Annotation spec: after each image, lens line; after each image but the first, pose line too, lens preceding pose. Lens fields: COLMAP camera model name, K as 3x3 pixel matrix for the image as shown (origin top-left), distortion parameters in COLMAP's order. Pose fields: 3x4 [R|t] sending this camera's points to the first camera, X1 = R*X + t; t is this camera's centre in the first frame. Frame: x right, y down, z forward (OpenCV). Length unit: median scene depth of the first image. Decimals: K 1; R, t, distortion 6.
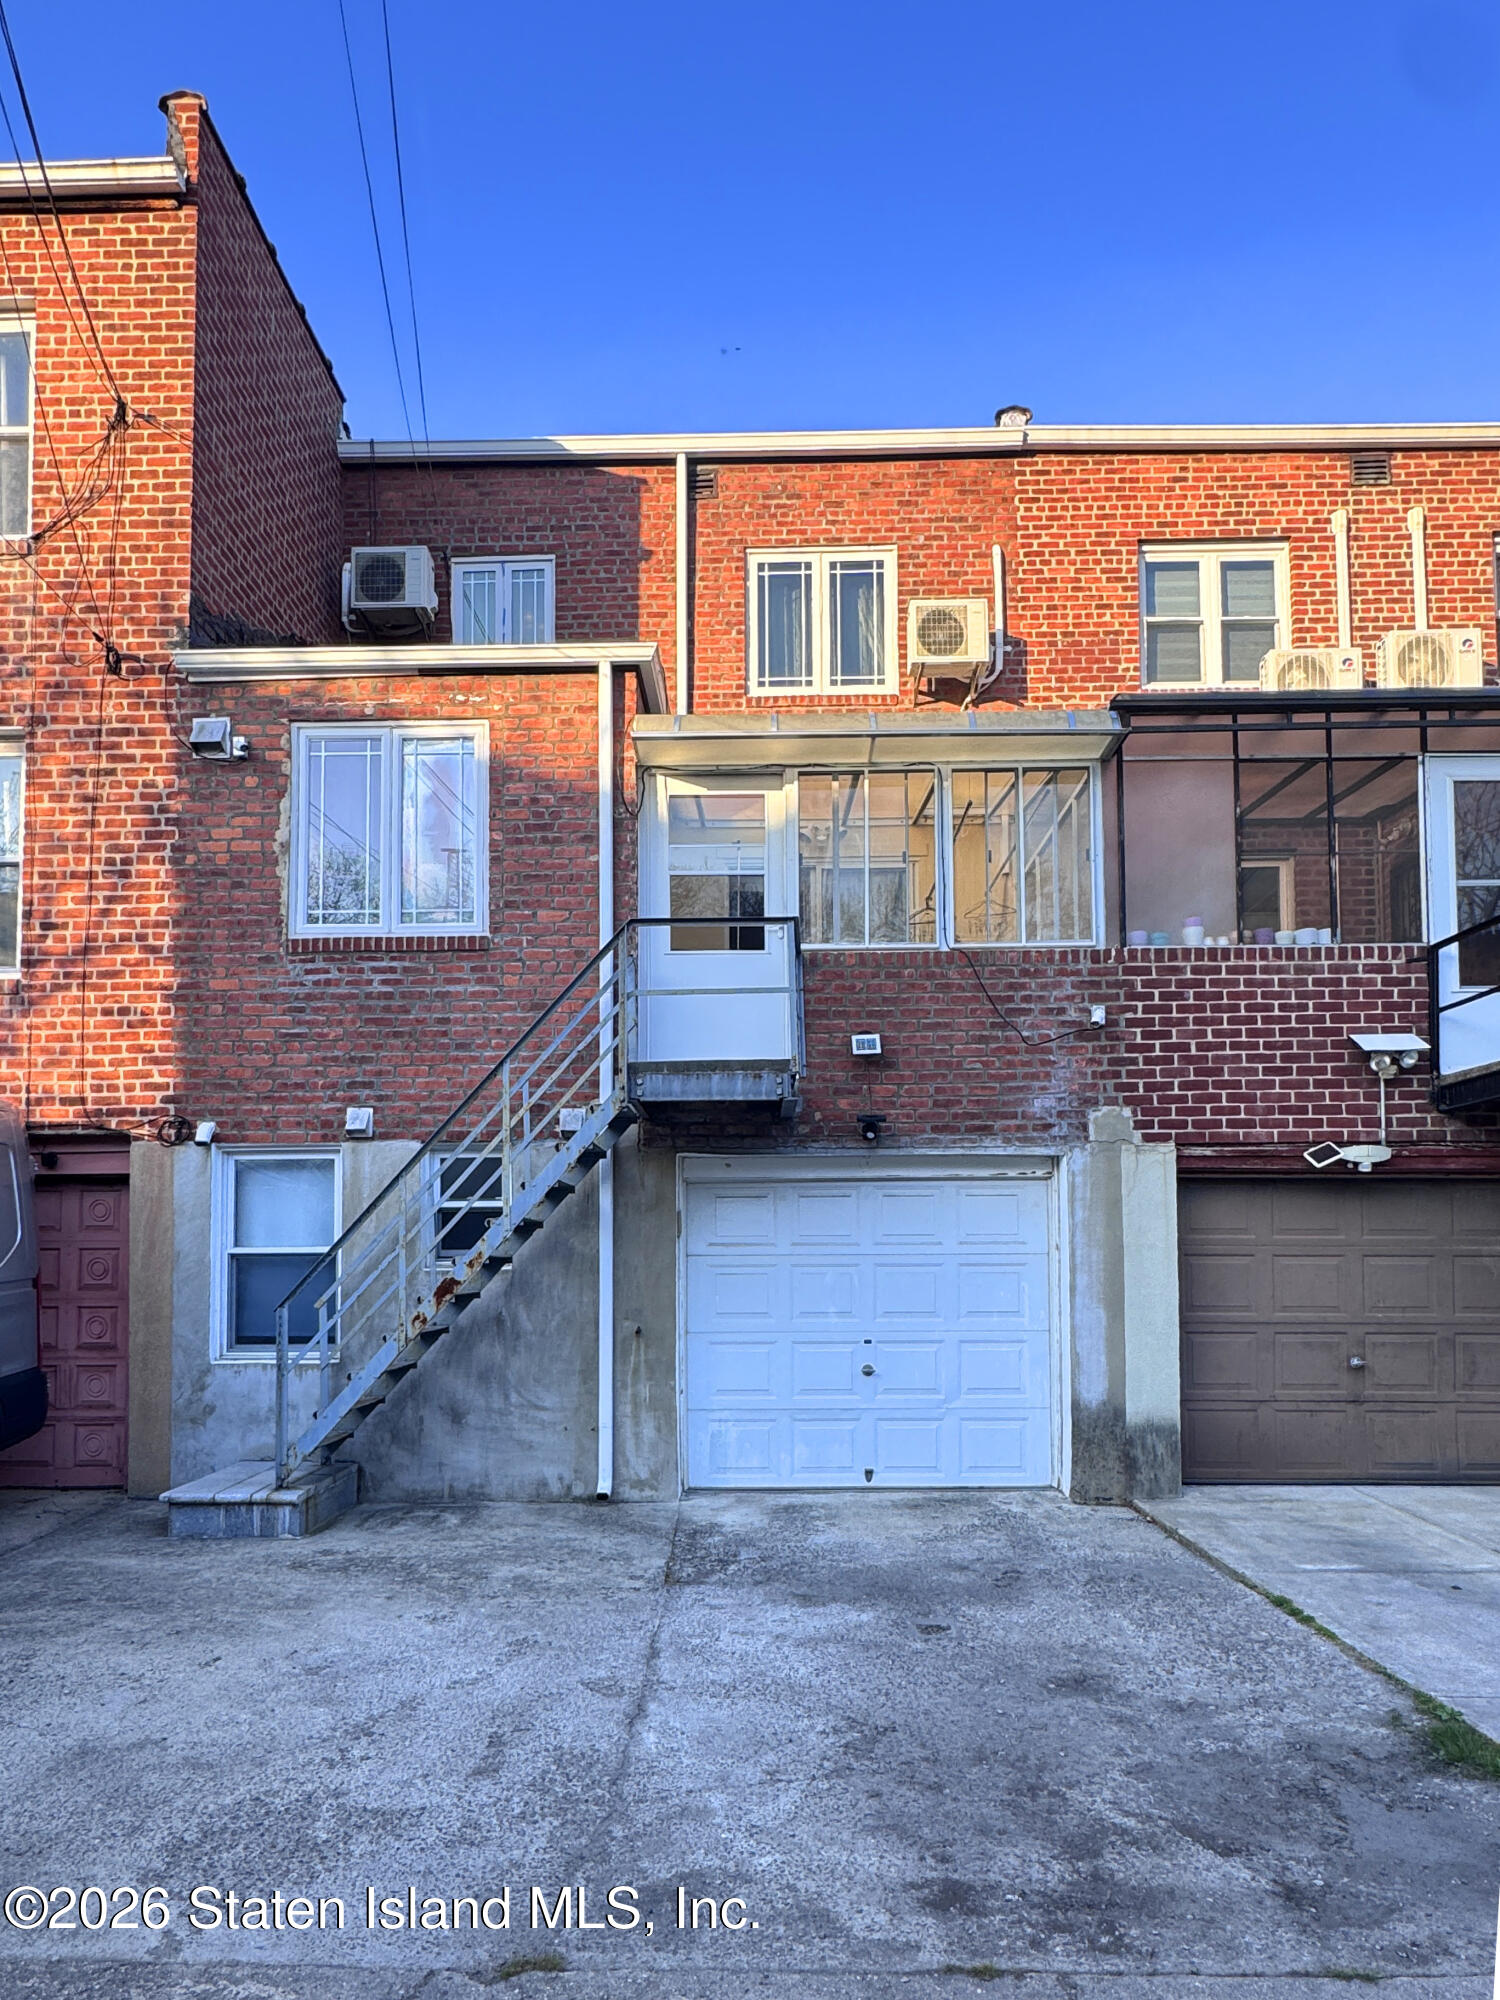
lens RADIAL K [[1184.7, 0, 748.2], [0, 1184.7, 1211.2], [0, 0, 1]] dist [-0.003927, 0.001376]
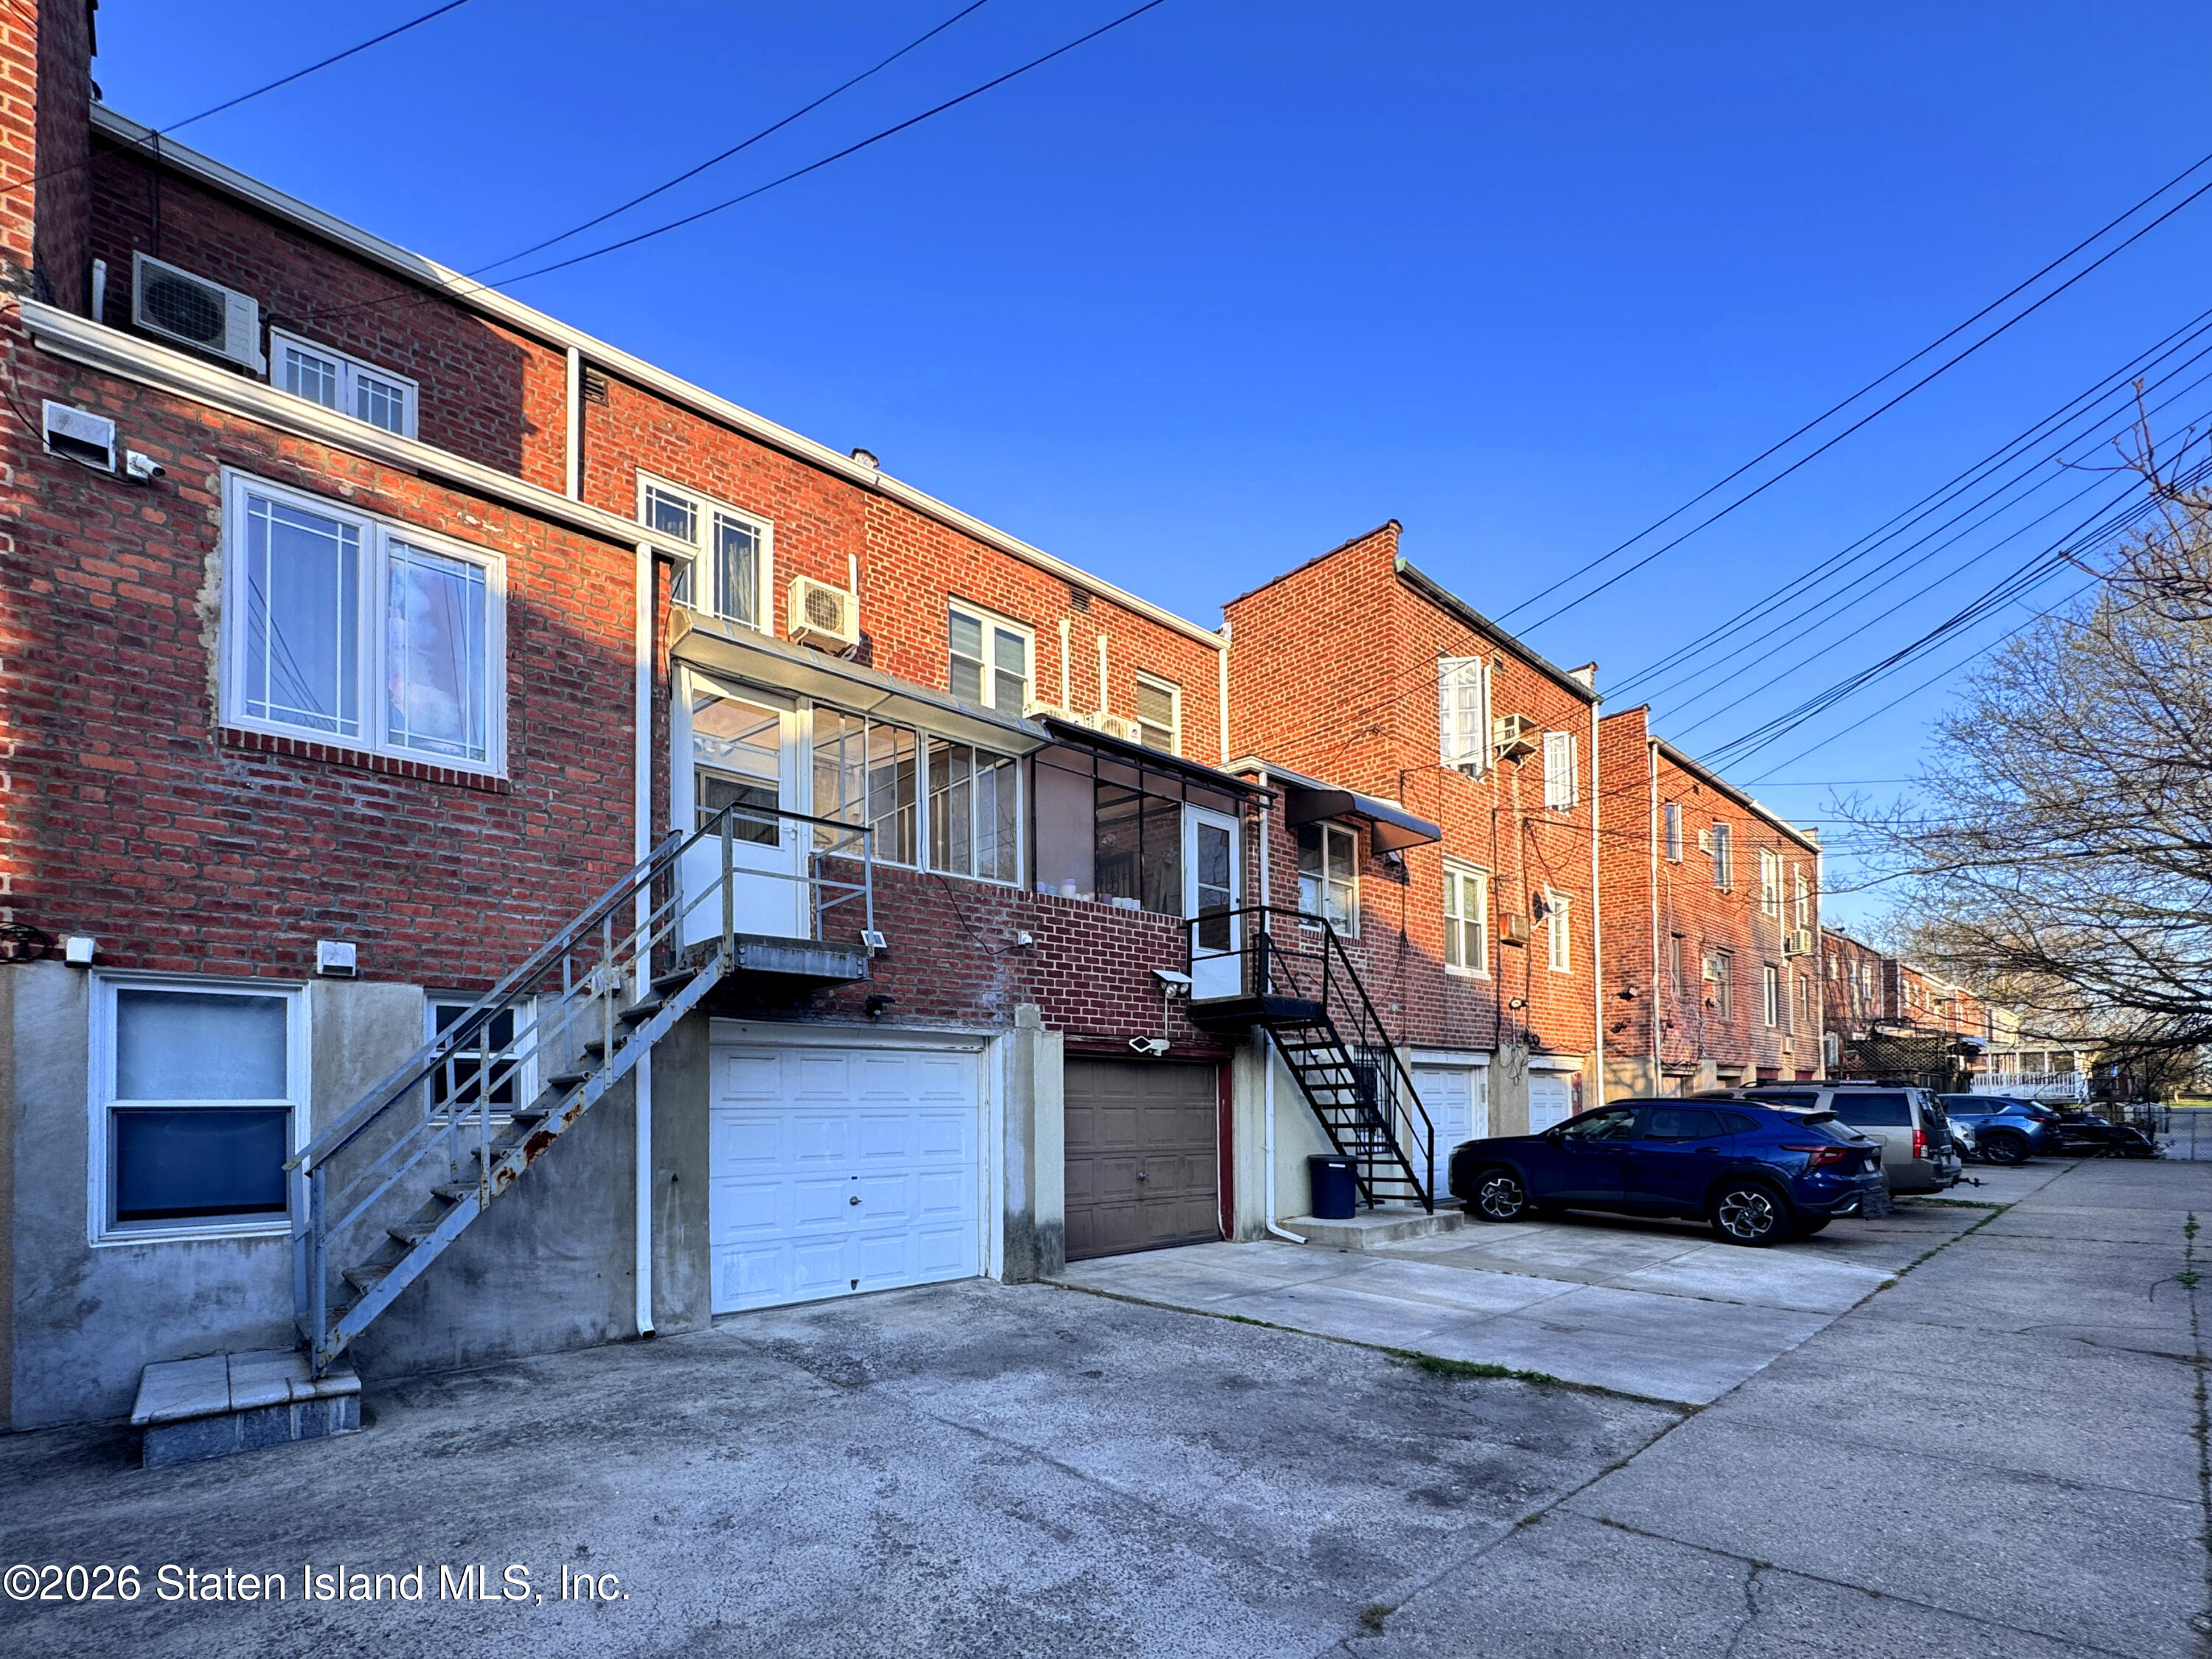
lens RADIAL K [[890.6, 0, 1103.9], [0, 890.6, 1097.2], [0, 0, 1]] dist [-0.000900, -0.000003]
pose [[0.766984, 0.006659, 0.641632, -0.310744], [-0.020046, 0.999707, 0.013588, 0.007765], [-0.641353, -0.023284, 0.766893, 0.120525]]
